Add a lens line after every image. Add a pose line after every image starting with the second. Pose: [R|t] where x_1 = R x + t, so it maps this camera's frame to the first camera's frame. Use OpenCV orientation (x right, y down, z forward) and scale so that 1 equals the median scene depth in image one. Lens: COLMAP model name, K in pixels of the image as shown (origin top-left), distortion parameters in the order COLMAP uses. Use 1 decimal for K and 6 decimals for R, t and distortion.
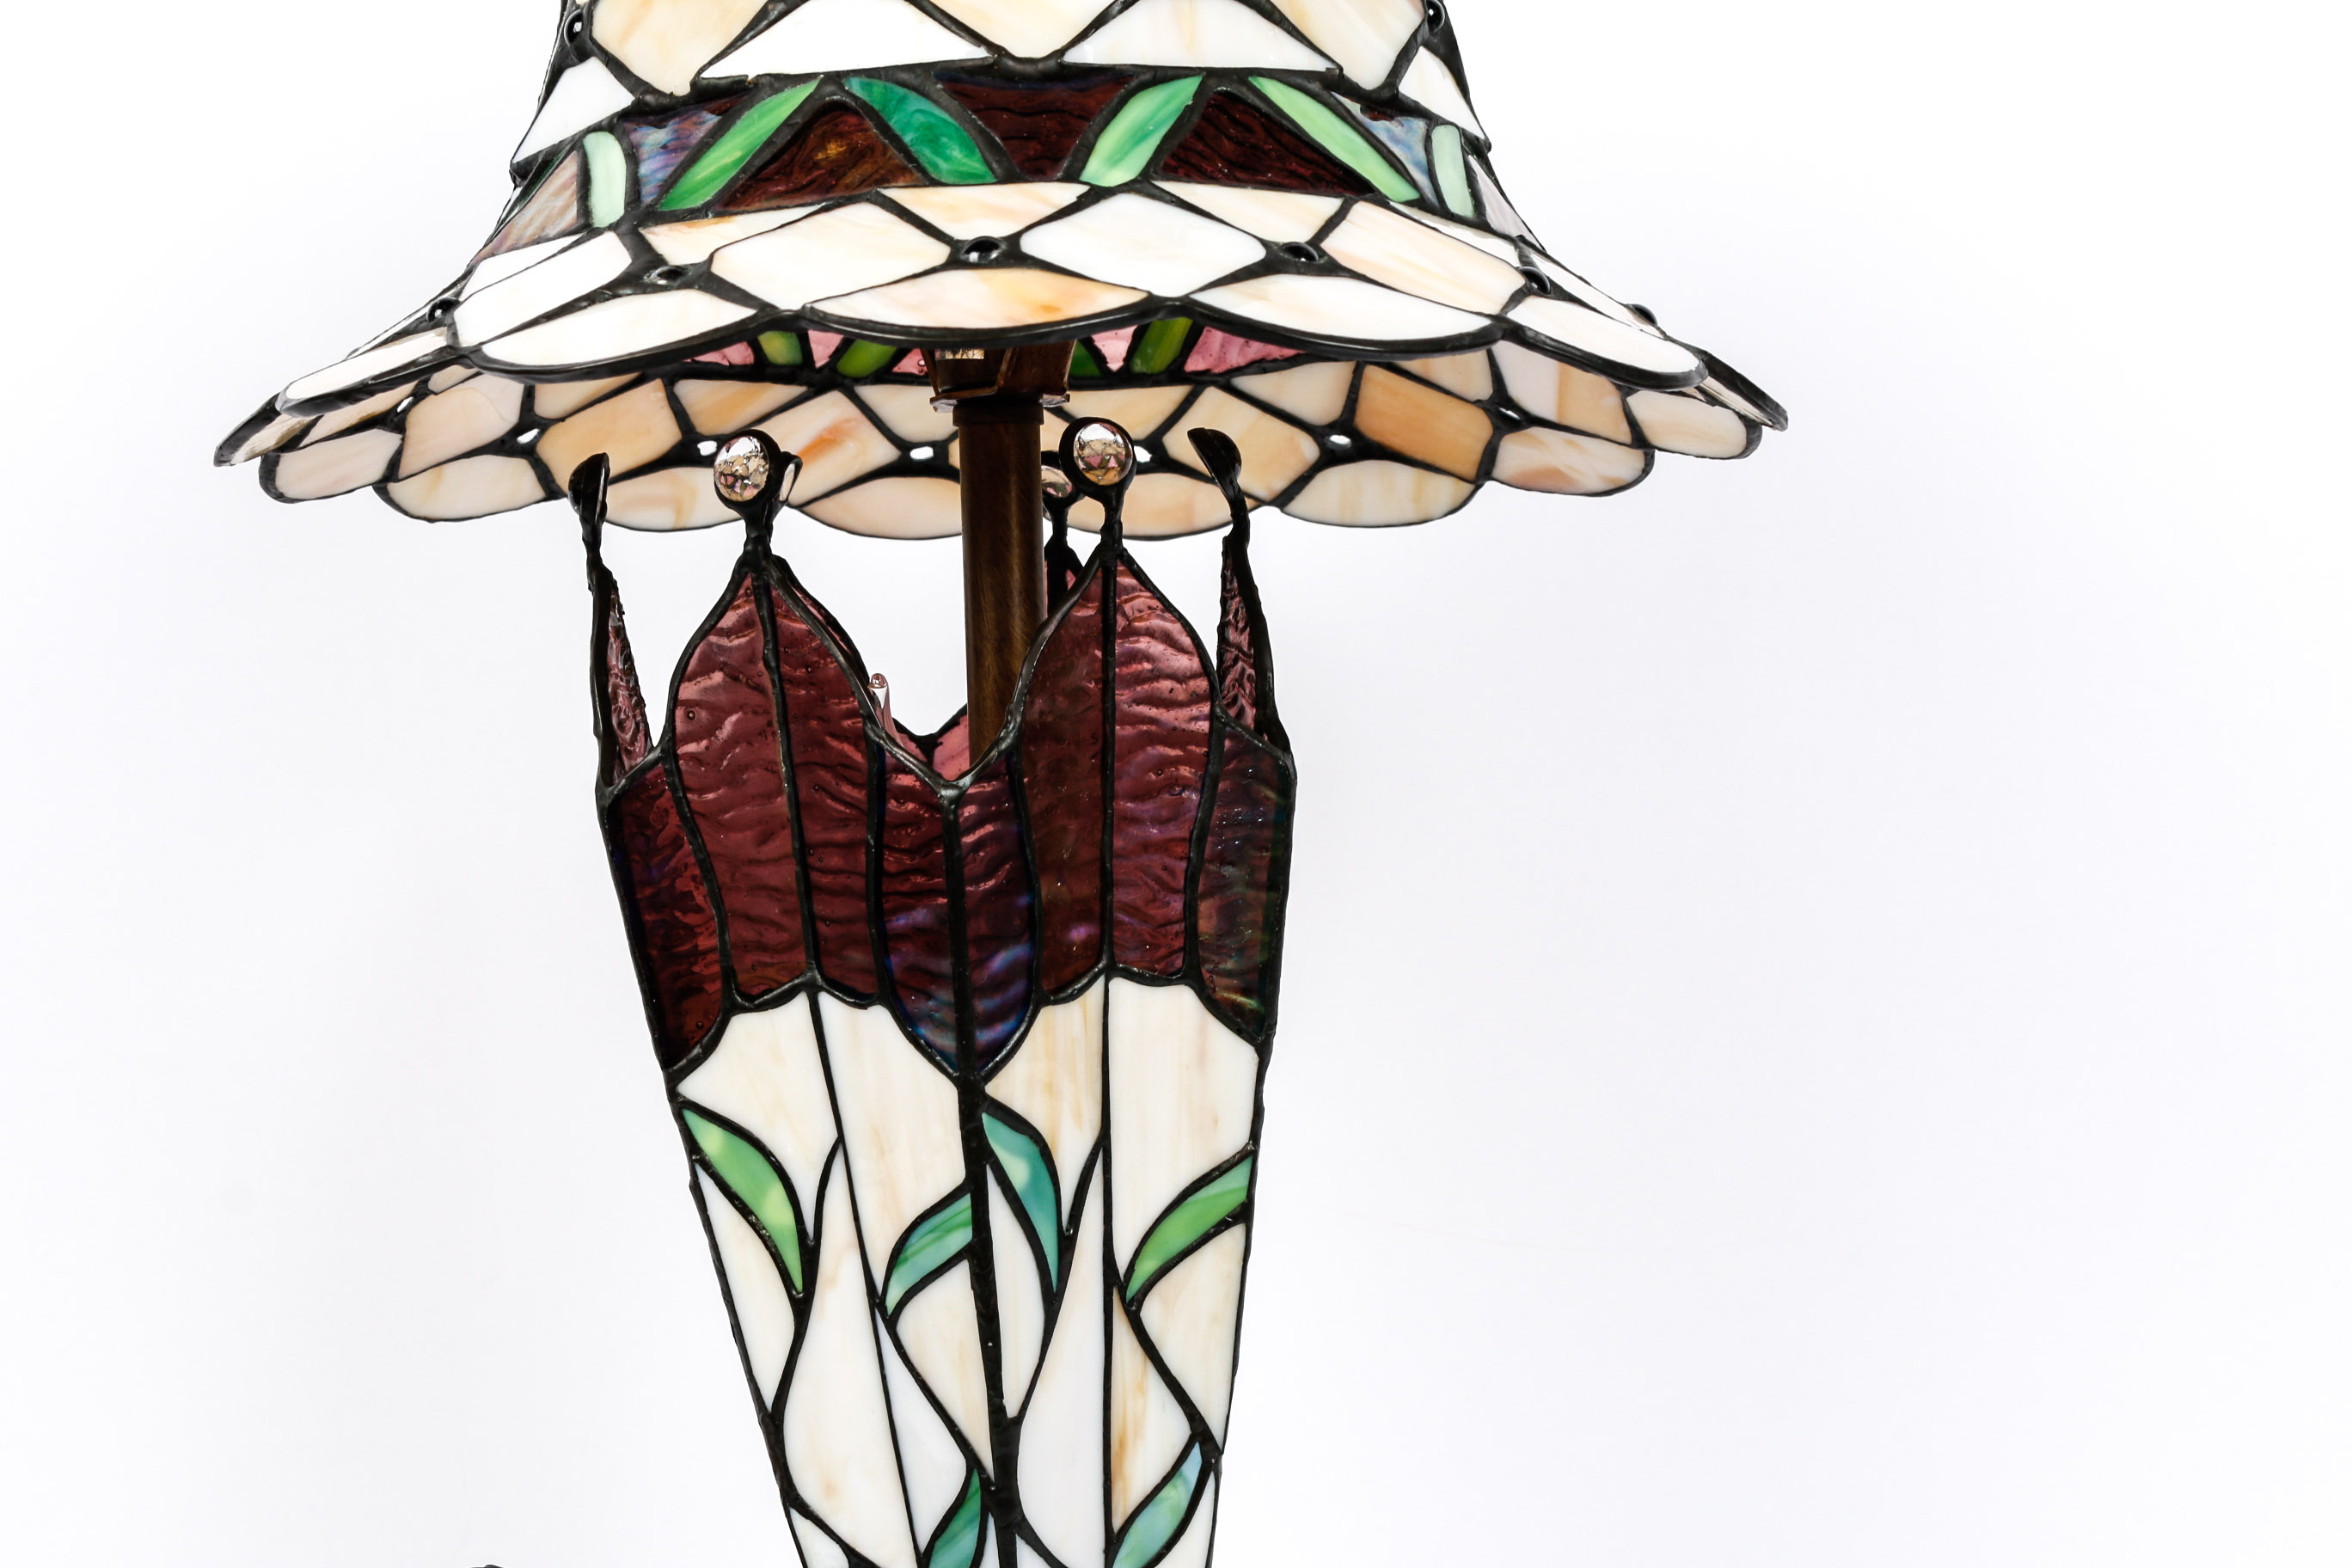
lens RADIAL K [[3359.7, 0, 1176.0], [0, 3359.7, 784.0], [0, 0, 1]] dist [-0.031189, -0.027251]
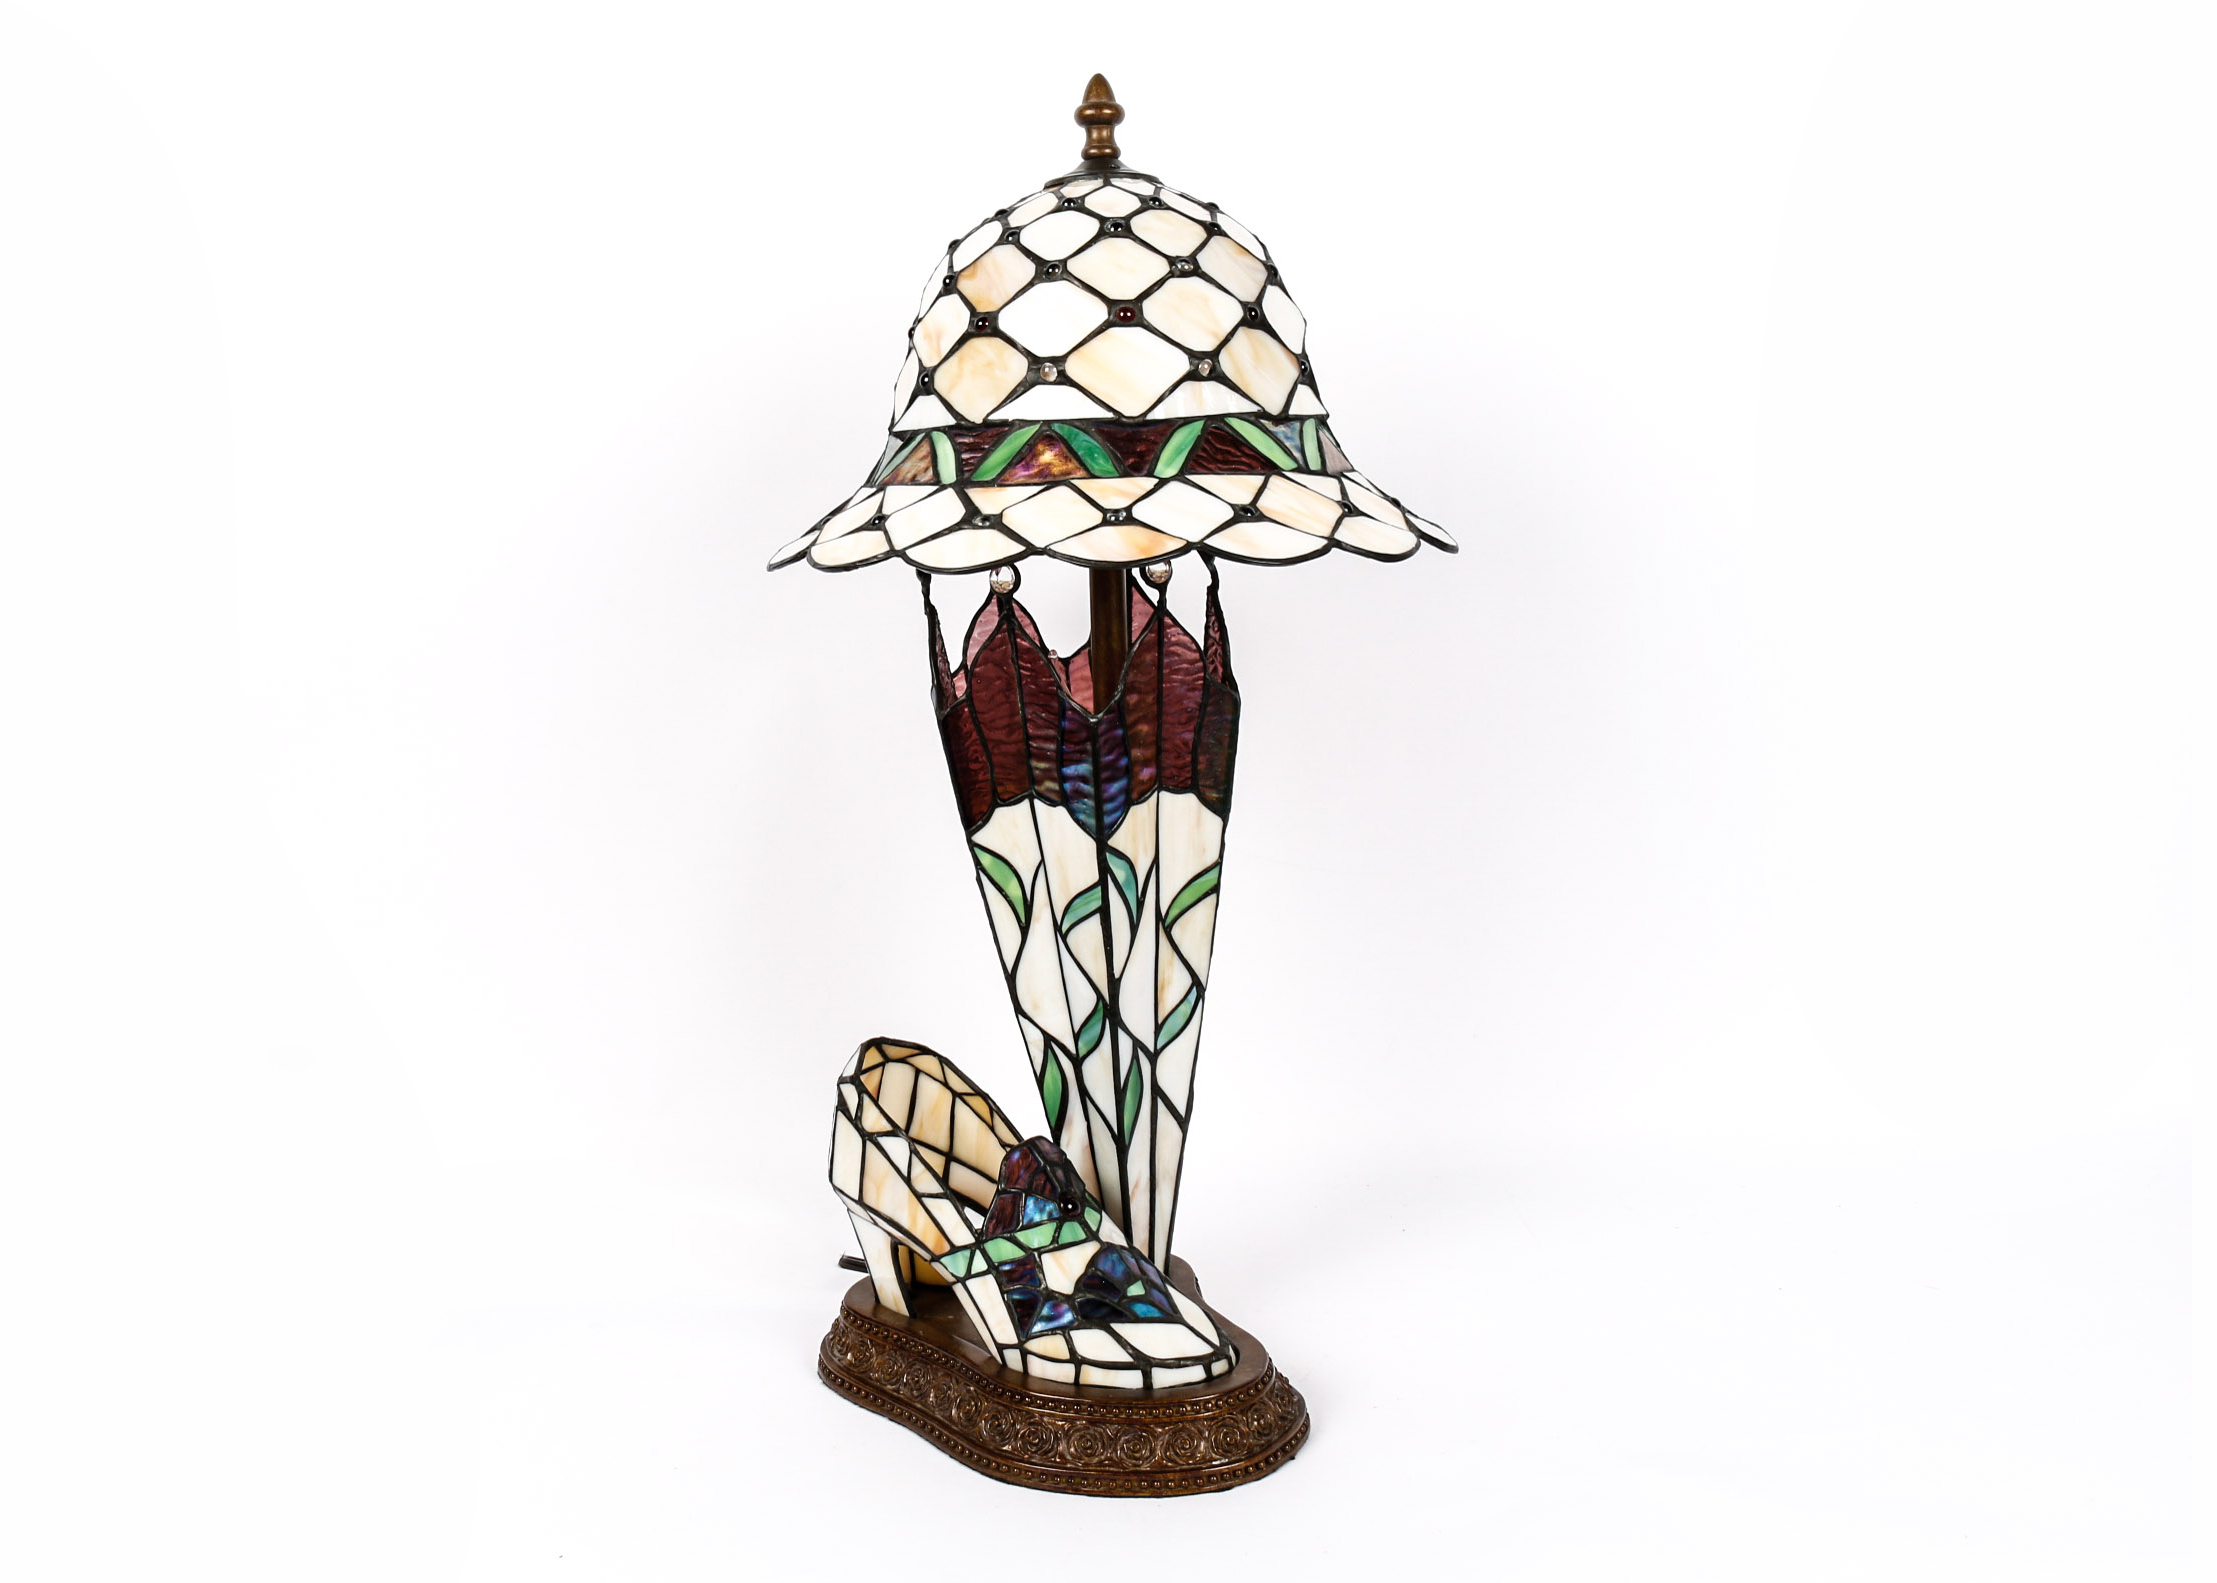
lens RADIAL K [[2298.2, 0, 1063.1], [0, 2298.2, 787.5], [0, 0, 1]] dist [-0.162197, 0.001453]
pose [[0.999743, -0.001186, -0.022632, -0.050380], [0.004524, 0.988969, 0.148052, -0.178918], [0.022207, -0.148117, 0.988721, -0.559129]]
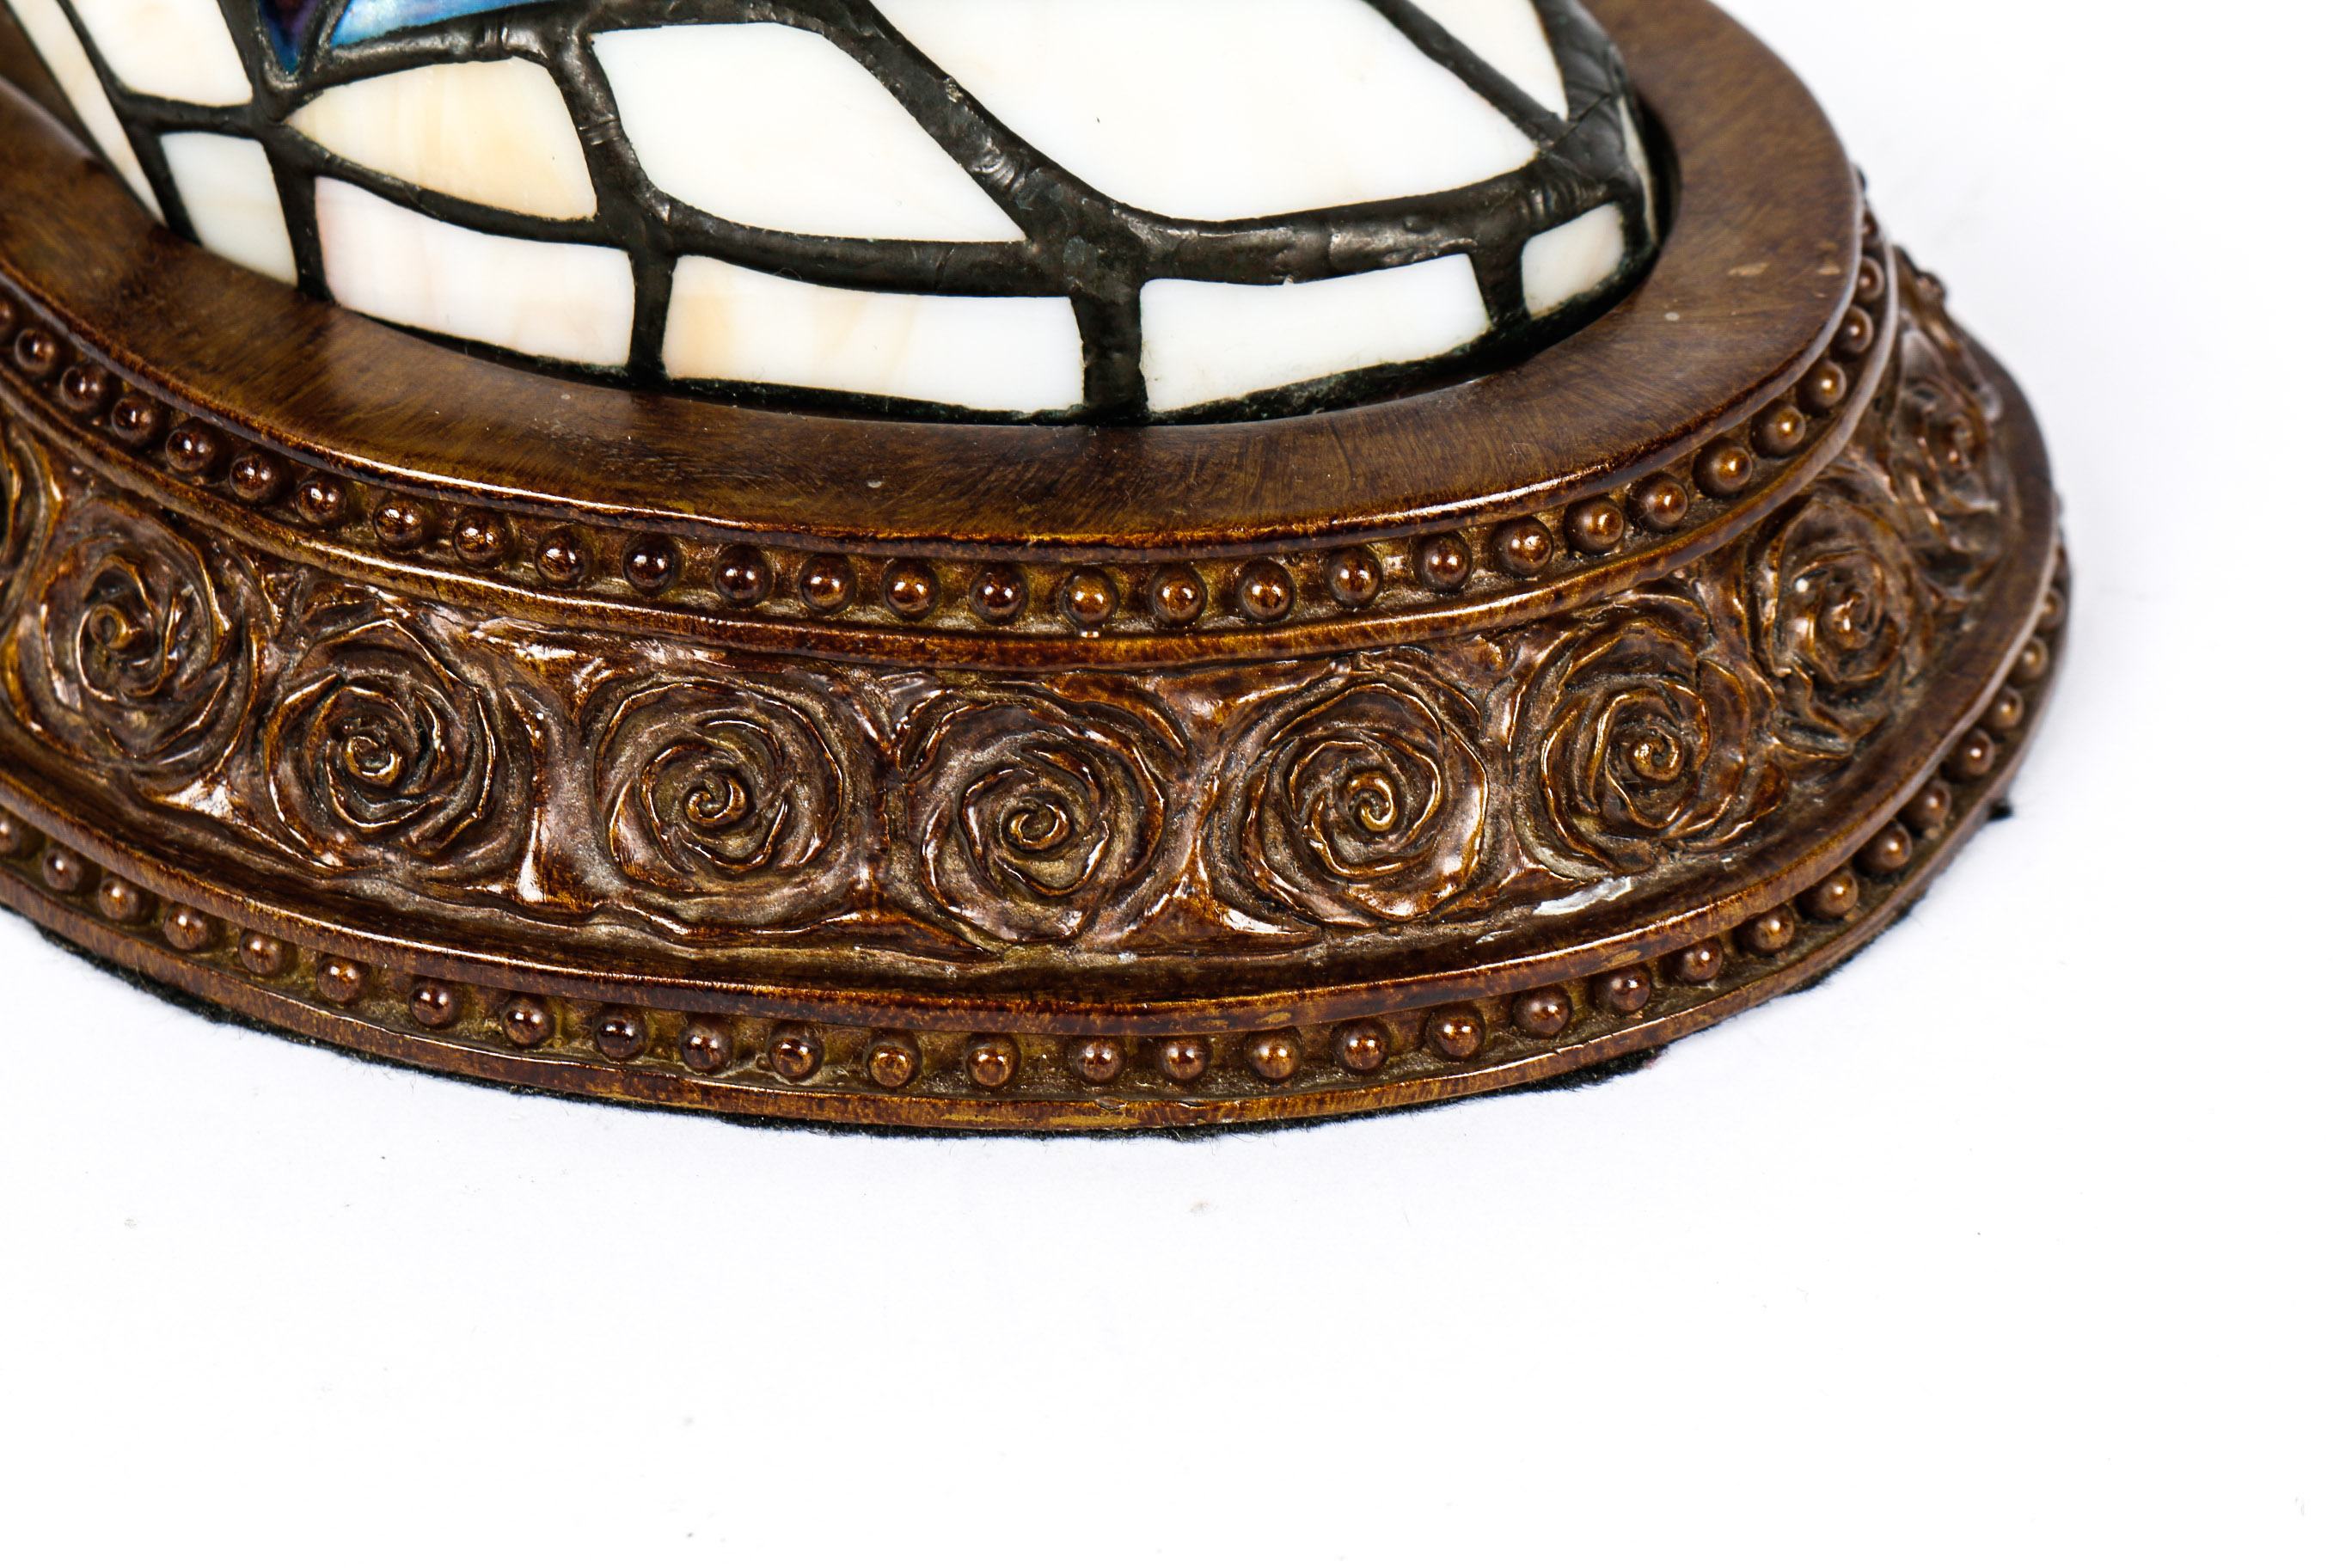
lens RADIAL K [[5535.7, 0, 1176.0], [0, 5535.7, 784.0], [0, 0, 1]] dist [0.002961, 0.110069]
pose [[0.997044, -0.008420, 0.076369, -0.066124], [-0.036886, 0.819482, 0.571917, 0.158086], [-0.067399, -0.573043, 0.816749, 0.420765]]
